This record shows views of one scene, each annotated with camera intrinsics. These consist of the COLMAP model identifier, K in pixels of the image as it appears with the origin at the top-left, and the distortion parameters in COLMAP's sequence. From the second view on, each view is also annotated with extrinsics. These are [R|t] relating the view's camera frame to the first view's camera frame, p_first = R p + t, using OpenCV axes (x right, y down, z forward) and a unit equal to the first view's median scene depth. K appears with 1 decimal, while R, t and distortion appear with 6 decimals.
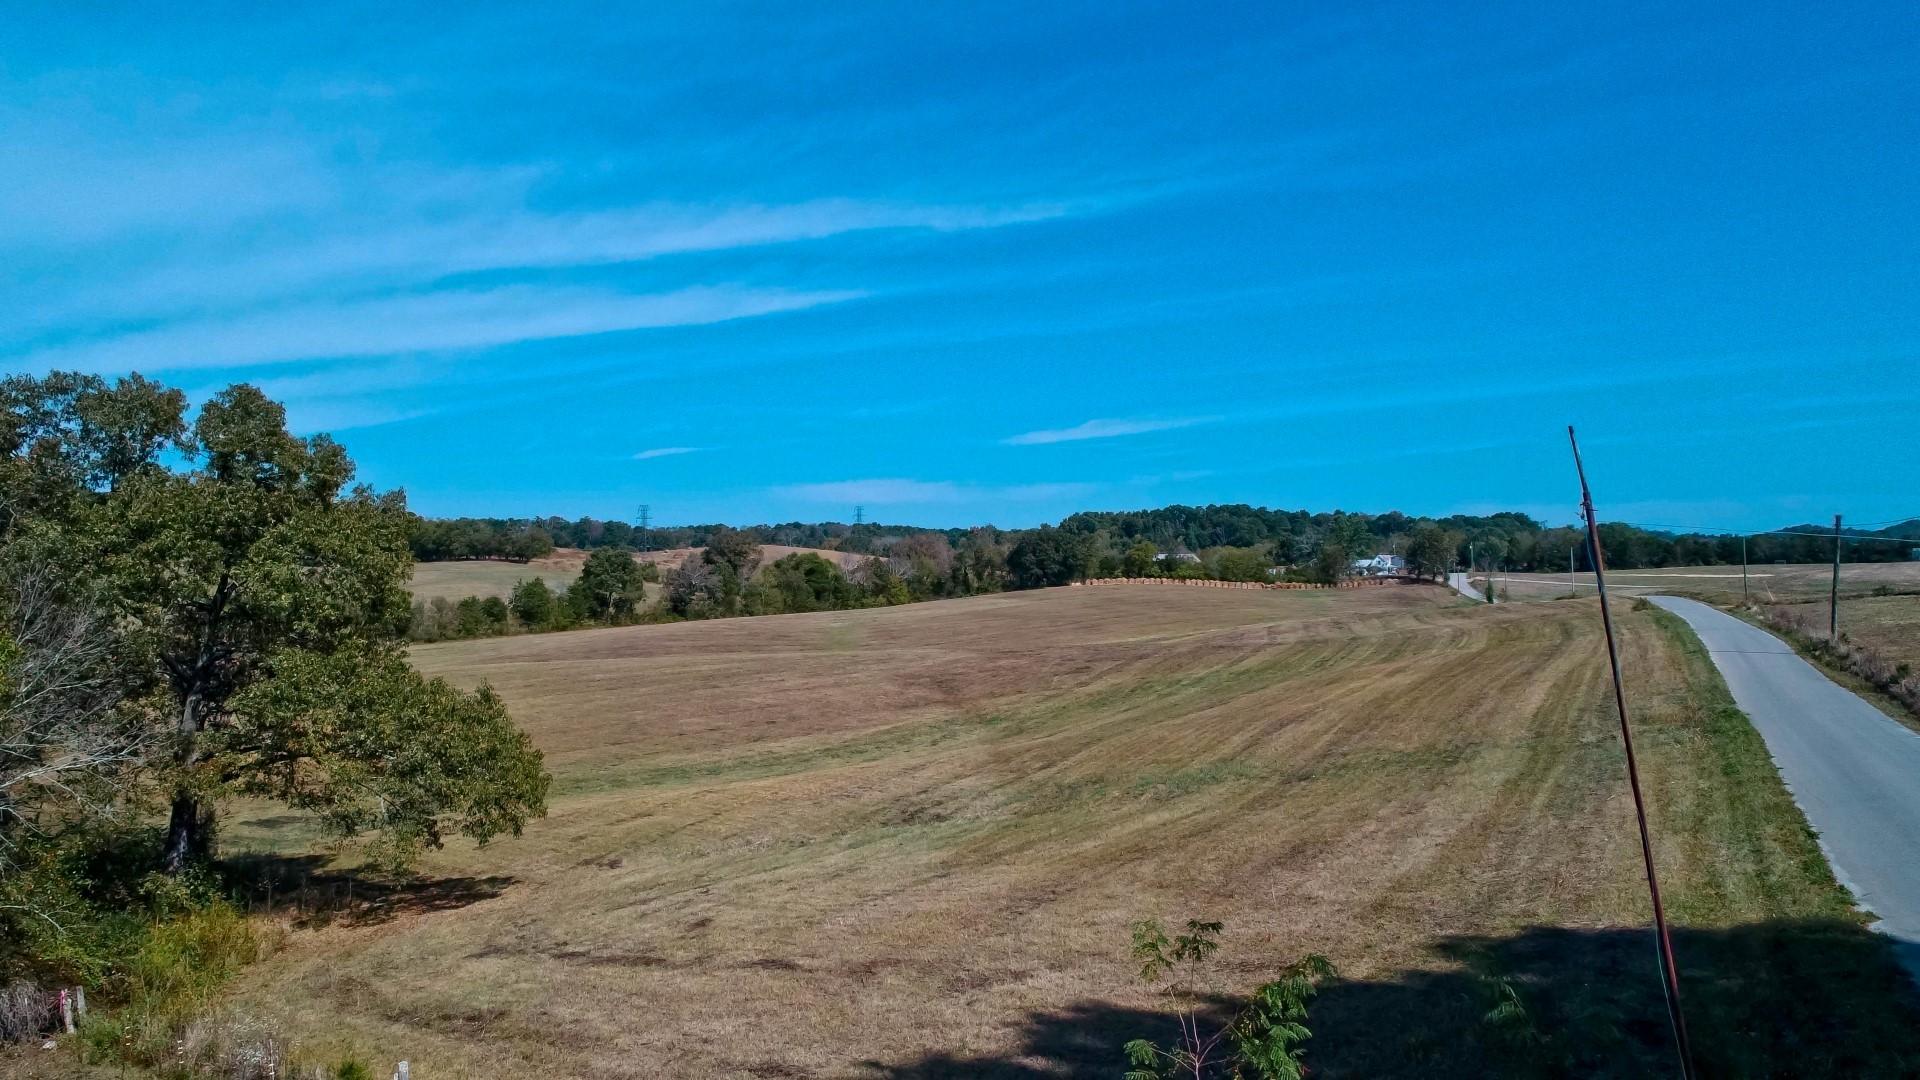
lens RADIAL K [[1284.4, 0, 953.5], [0, 1284.4, 544.7], [0, 0, 1]] dist [-0.001345, -0.003383]
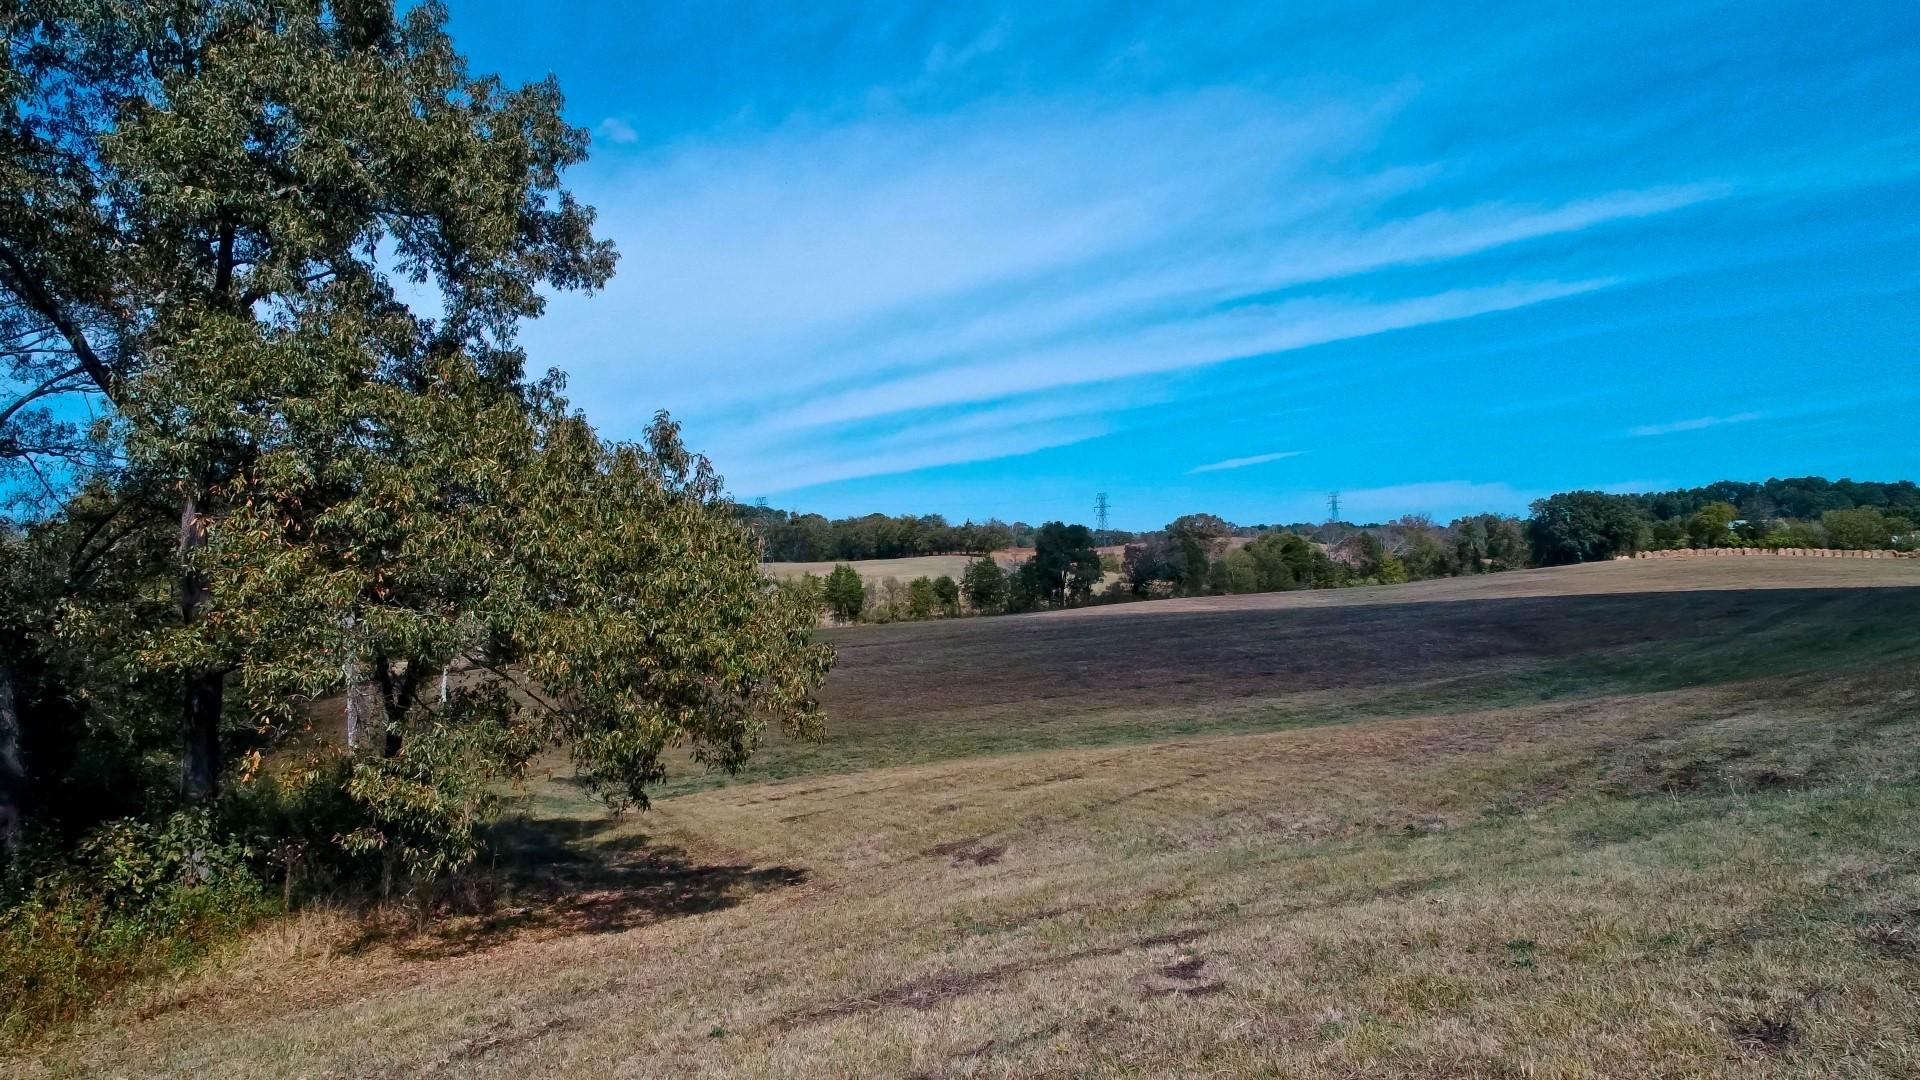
lens RADIAL K [[1284.4, 0, 953.5], [0, 1284.4, 544.7], [0, 0, 1]] dist [-0.001345, -0.003383]
pose [[0.936877, -0.028471, -0.348497, -0.021949], [0.025101, 0.999584, -0.014183, 0.028678], [0.348756, 0.004540, 0.937203, 0.112652]]
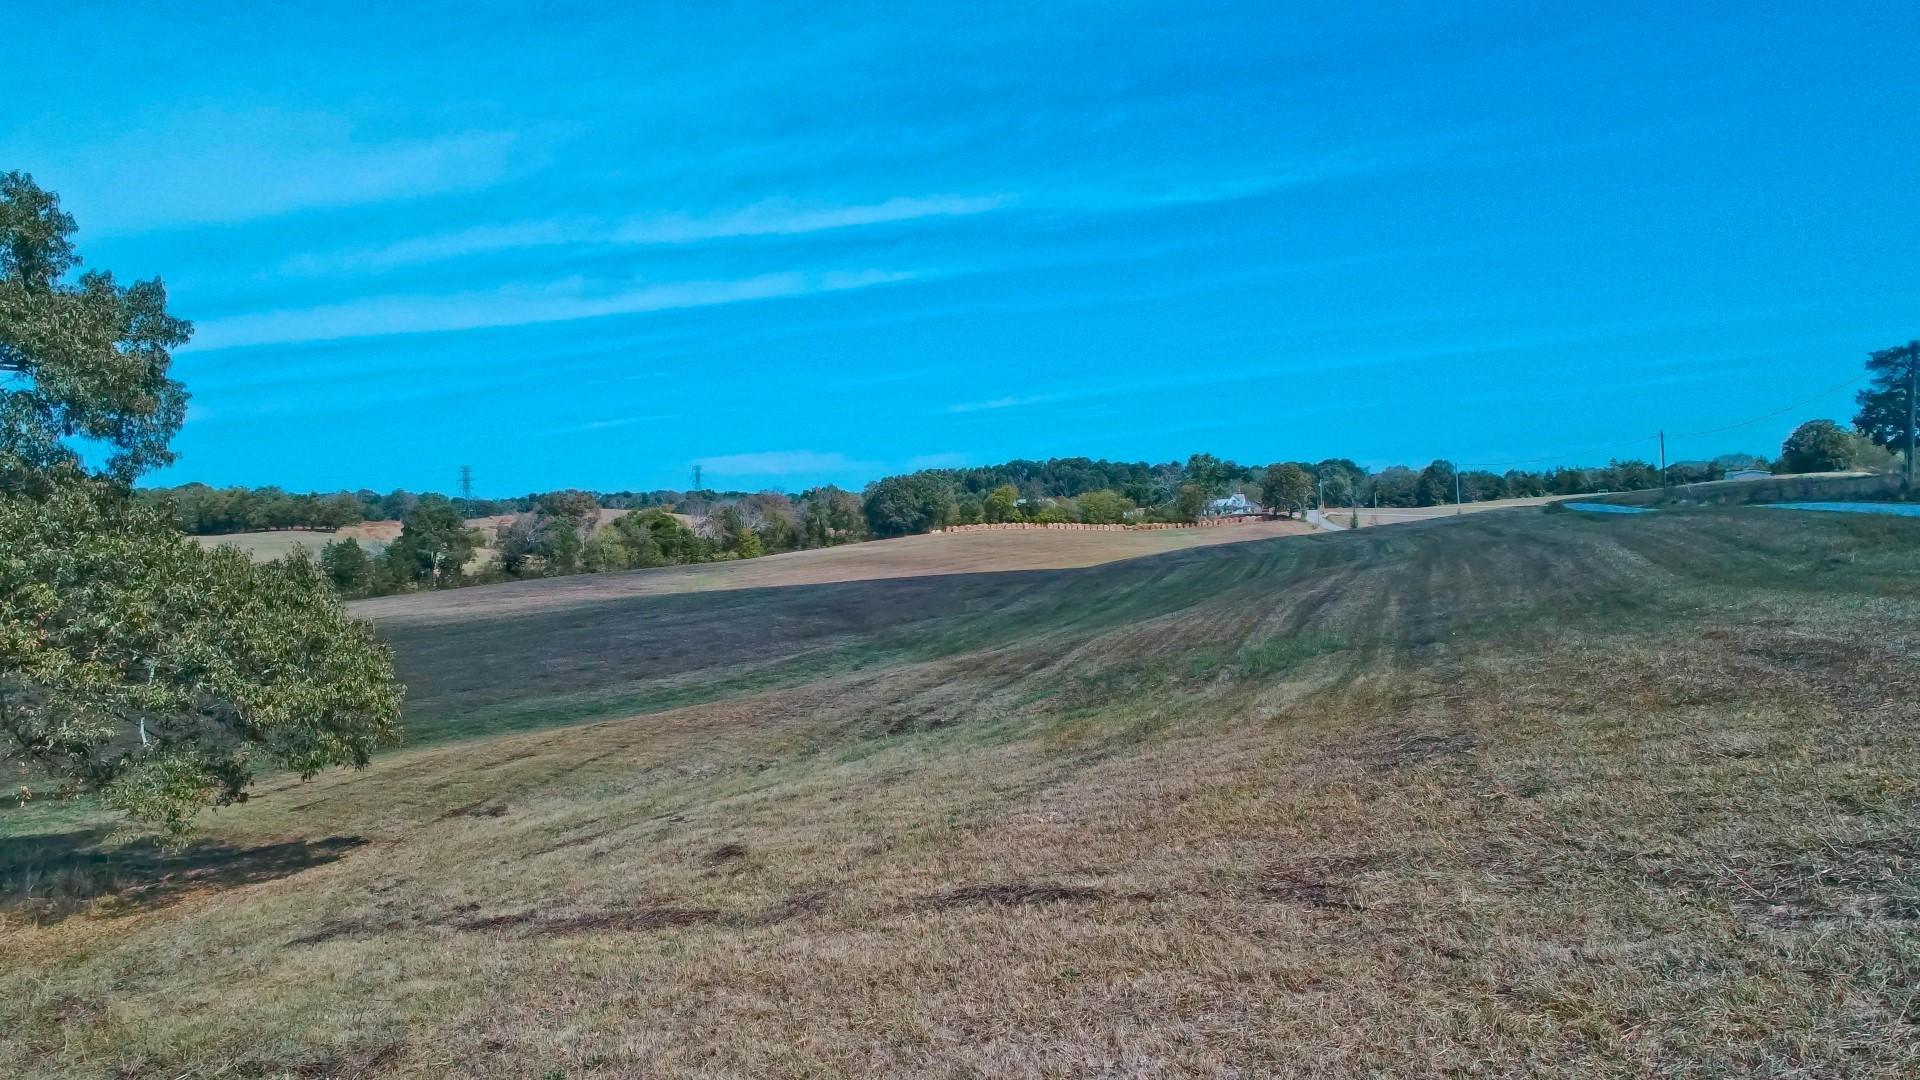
lens RADIAL K [[1284.4, 0, 953.5], [0, 1284.4, 544.7], [0, 0, 1]] dist [-0.001345, -0.003383]
pose [[0.991129, -0.033574, 0.128590, -0.019871], [0.030258, 0.999160, 0.027651, 0.017594], [-0.129410, -0.023515, 0.991312, 0.051506]]
